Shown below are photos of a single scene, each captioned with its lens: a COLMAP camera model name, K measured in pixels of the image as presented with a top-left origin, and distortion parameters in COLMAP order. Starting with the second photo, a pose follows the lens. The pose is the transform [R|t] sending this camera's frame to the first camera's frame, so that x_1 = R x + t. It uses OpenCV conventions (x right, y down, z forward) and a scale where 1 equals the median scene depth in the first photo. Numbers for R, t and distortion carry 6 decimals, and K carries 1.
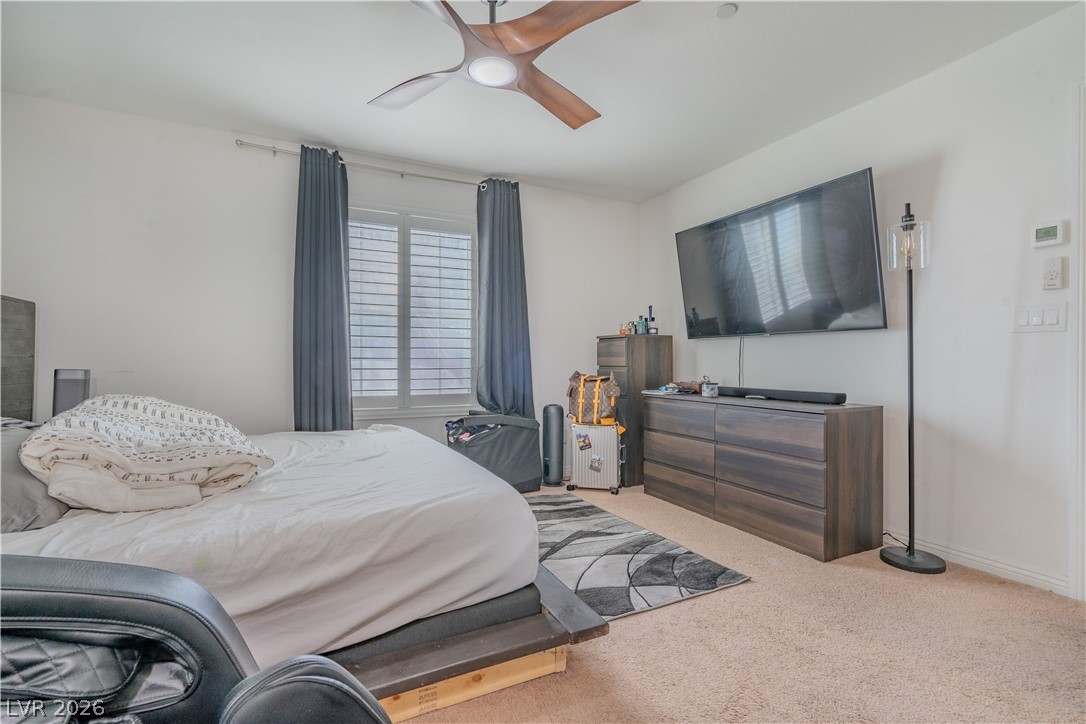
lens RADIAL K [[492.9, 0, 537.3], [0, 492.9, 361.7], [0, 0, 1]] dist [-0.006334, 0.000769]
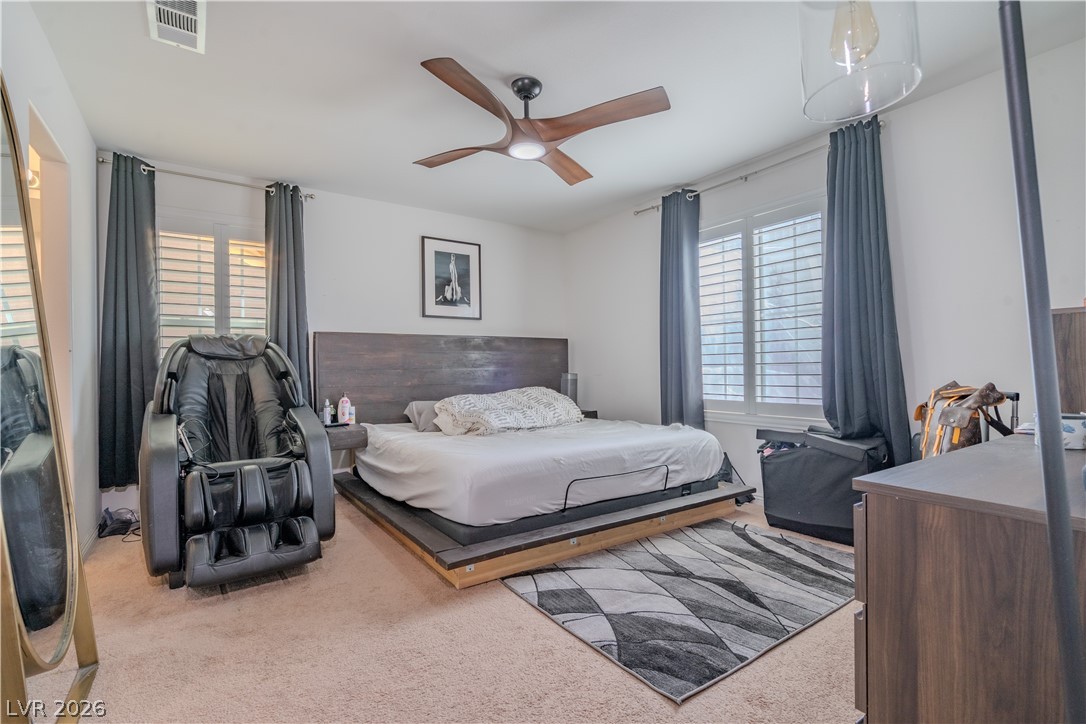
lens RADIAL K [[492.9, 0, 532.6], [0, 492.9, 364.3], [0, 0, 1]] dist [-0.006334, 0.000769]
pose [[0.135379, -0.007868, -0.990763, 0.712419], [0.015259, 0.999866, -0.005856, -0.007694], [0.990676, -0.014326, 0.135481, 0.484371]]
